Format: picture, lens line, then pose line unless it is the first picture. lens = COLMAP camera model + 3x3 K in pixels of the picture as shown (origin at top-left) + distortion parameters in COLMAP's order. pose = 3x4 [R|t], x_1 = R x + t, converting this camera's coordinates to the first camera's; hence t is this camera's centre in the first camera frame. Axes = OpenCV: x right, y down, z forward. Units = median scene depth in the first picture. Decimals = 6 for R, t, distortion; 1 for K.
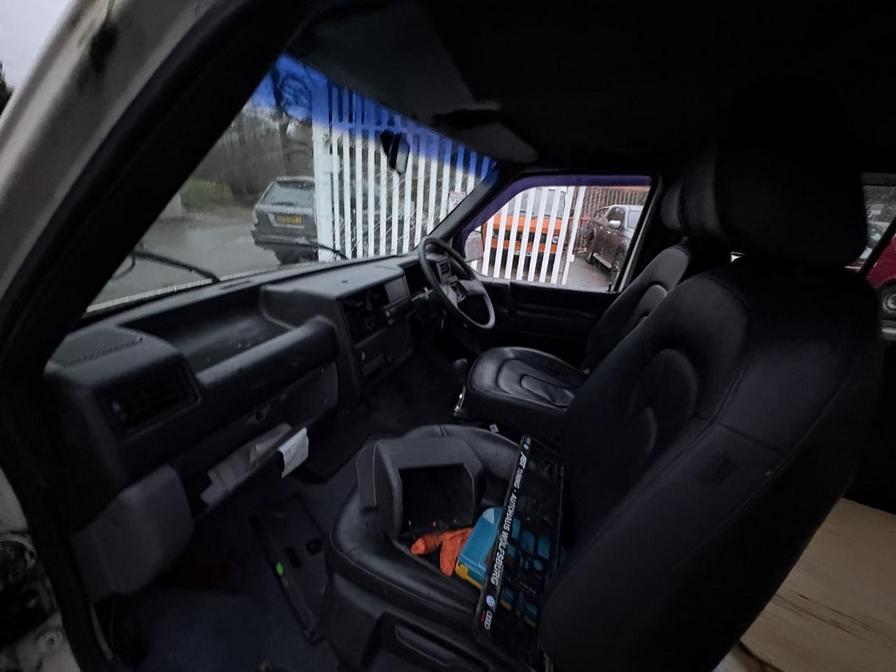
lens RADIAL K [[350.1, 0, 448.0], [0, 350.1, 336.0], [0, 0, 1]] dist [0.003574, 0.000131]
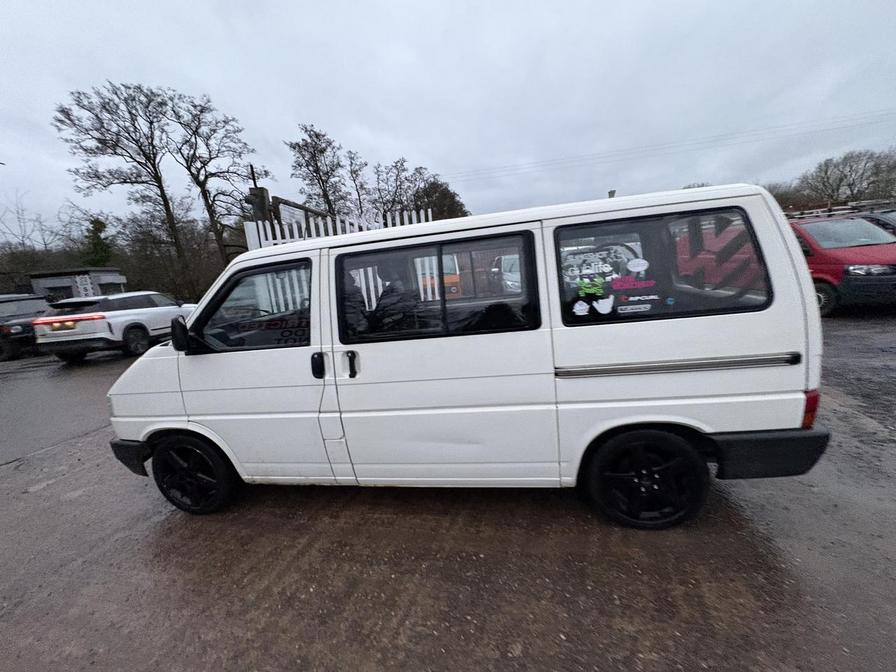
lens RADIAL K [[363.6, 0, 448.0], [0, 363.6, 336.0], [0, 0, 1]] dist [0.001356, -0.000019]
pose [[0.975651, -0.182393, 0.121808, 0.389373], [0.201433, 0.964875, -0.168642, 0.501848], [-0.086771, 0.189072, 0.978122, -1.242315]]
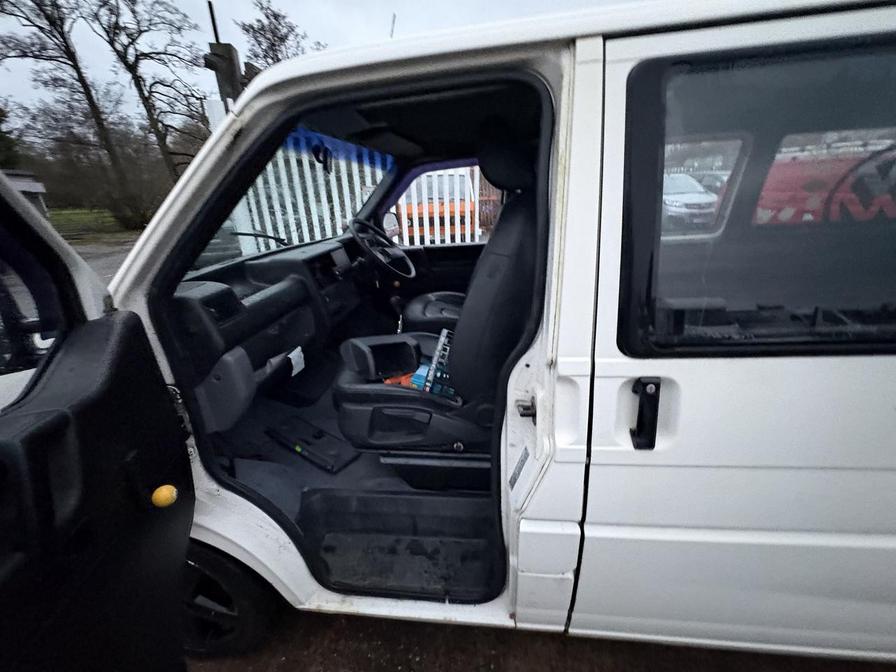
lens RADIAL K [[363.6, 0, 448.0], [0, 363.6, 336.0], [0, 0, 1]] dist [0.001356, -0.000019]
pose [[0.968710, -0.184248, 0.166295, -0.027166], [0.183116, 0.982839, 0.022248, 0.210597], [-0.167541, 0.008900, 0.985825, -0.463646]]
